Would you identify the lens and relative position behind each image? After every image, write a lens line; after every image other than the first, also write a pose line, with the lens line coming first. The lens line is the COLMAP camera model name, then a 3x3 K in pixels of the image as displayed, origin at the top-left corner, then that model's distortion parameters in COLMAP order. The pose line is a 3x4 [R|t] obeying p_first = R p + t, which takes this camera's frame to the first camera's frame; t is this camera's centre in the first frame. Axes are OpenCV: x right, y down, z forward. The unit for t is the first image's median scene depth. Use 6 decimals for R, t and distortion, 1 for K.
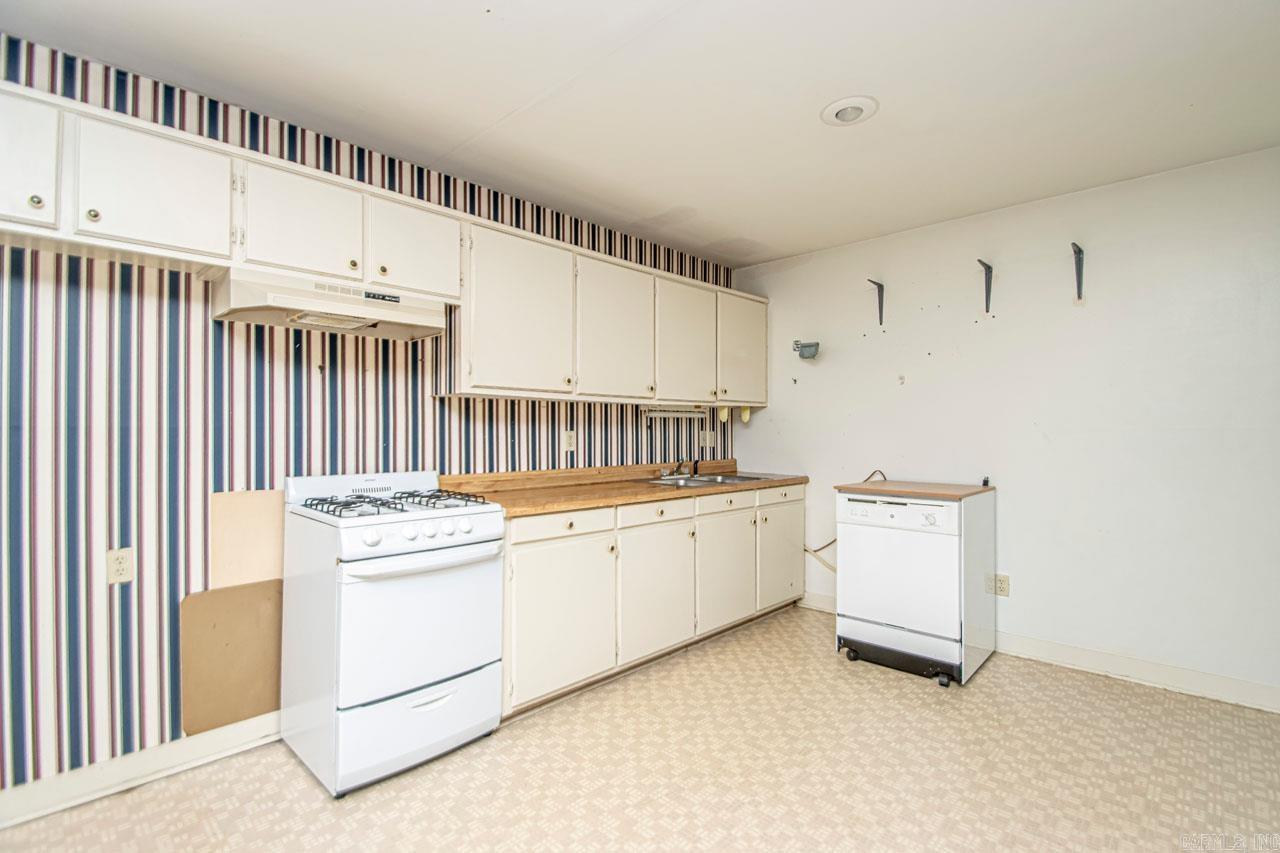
lens RADIAL K [[591.5, 0, 640.0], [0, 591.5, 426.5], [0, 0, 1]] dist [-0.001303, -0.000714]
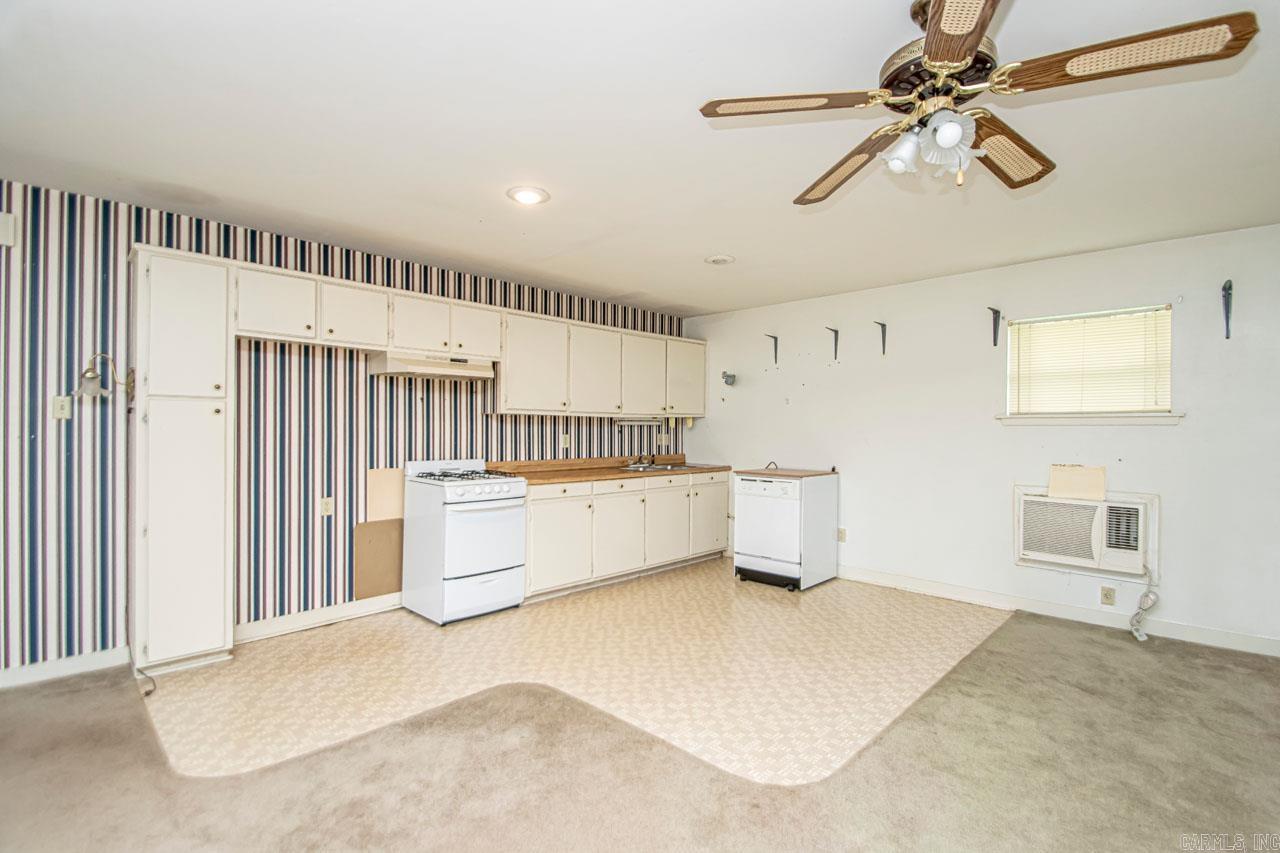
lens RADIAL K [[605.7, 0, 650.1], [0, 605.7, 423.9], [0, 0, 1]] dist [-0.001430, -0.000955]
pose [[0.999913, 0.007147, 0.011114, 0.094248], [-0.007190, 0.999967, 0.003790, -0.031034], [-0.011086, -0.003870, 0.999931, -0.650707]]
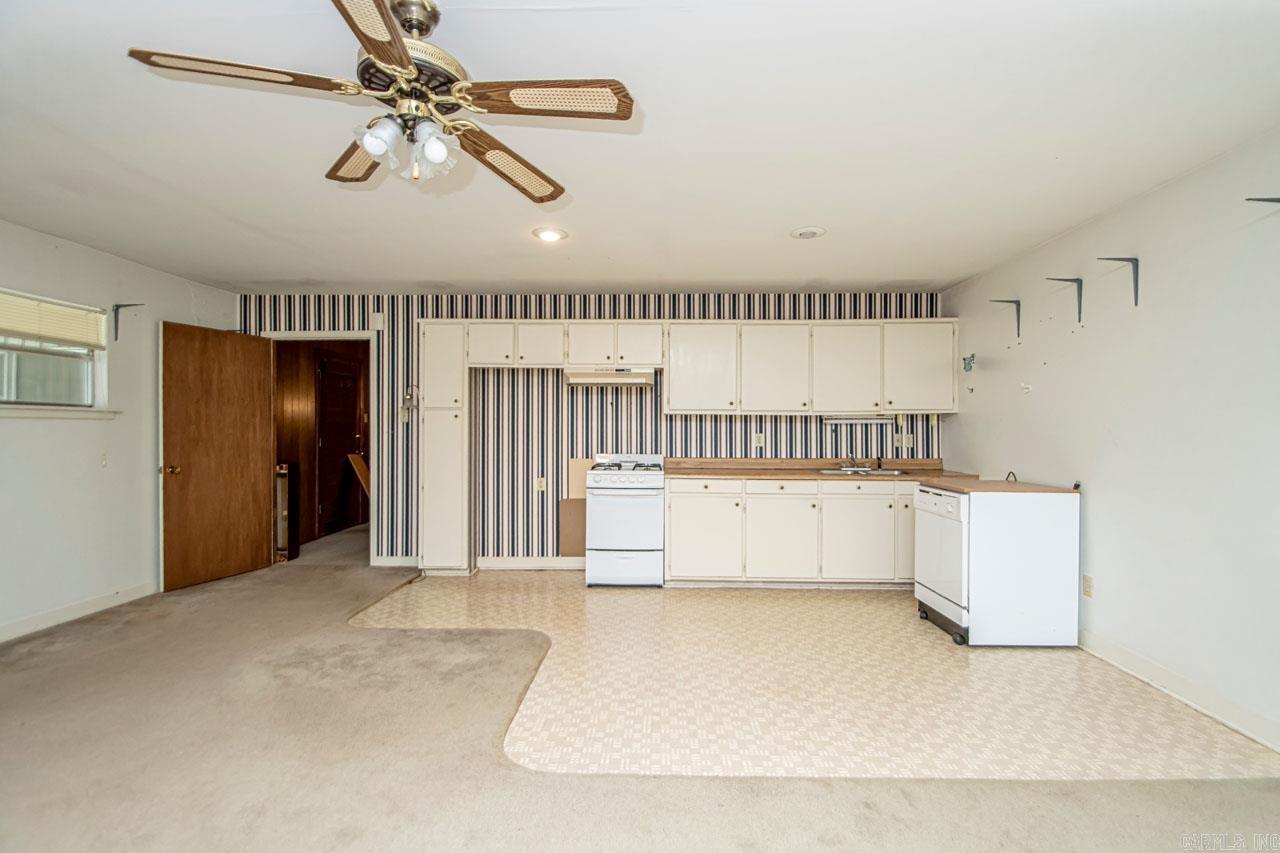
lens RADIAL K [[605.7, 0, 650.1], [0, 605.7, 423.9], [0, 0, 1]] dist [-0.001430, -0.000955]
pose [[0.674355, -0.003338, -0.738400, 0.964812], [0.002218, 0.999994, -0.002494, -0.015824], [0.738404, 0.000044, 0.674359, -0.306591]]
